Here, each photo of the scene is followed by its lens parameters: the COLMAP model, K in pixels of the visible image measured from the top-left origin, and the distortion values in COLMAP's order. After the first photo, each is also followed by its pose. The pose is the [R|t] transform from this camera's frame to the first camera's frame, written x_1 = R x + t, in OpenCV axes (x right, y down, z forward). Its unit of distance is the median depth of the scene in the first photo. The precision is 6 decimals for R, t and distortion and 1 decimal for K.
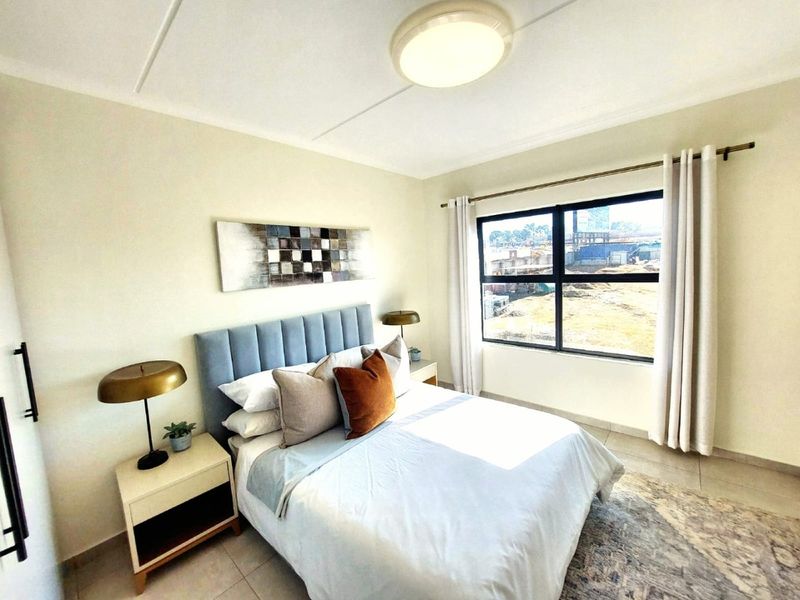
lens RADIAL K [[323.6, 0, 403.1], [0, 323.6, 299.8], [0, 0, 1]] dist [-0.026009, -0.000285]
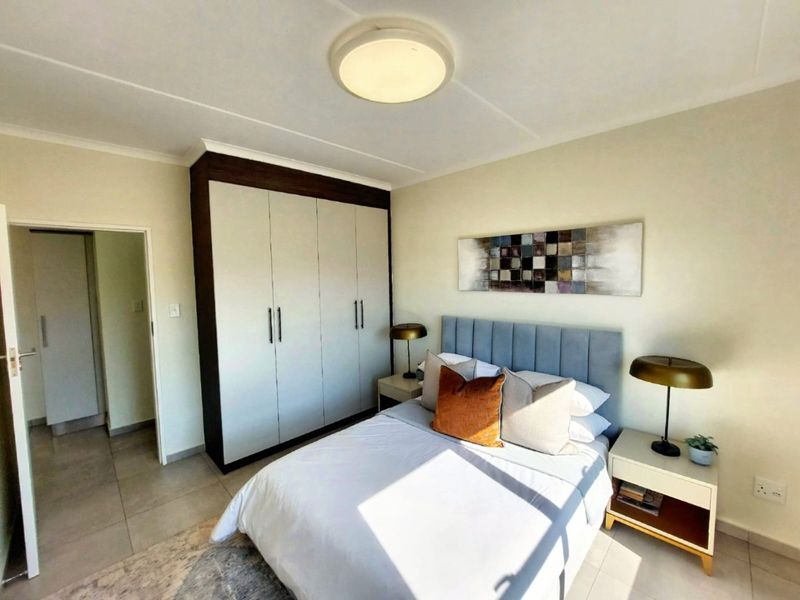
lens RADIAL K [[323.6, 0, 399.1], [0, 323.6, 299.9], [0, 0, 1]] dist [-0.026009, -0.000285]
pose [[-0.061168, 0.133373, -0.989176, 0.689876], [-0.089007, 0.986355, 0.138497, -0.126305], [0.994151, 0.096515, -0.048462, 0.667756]]
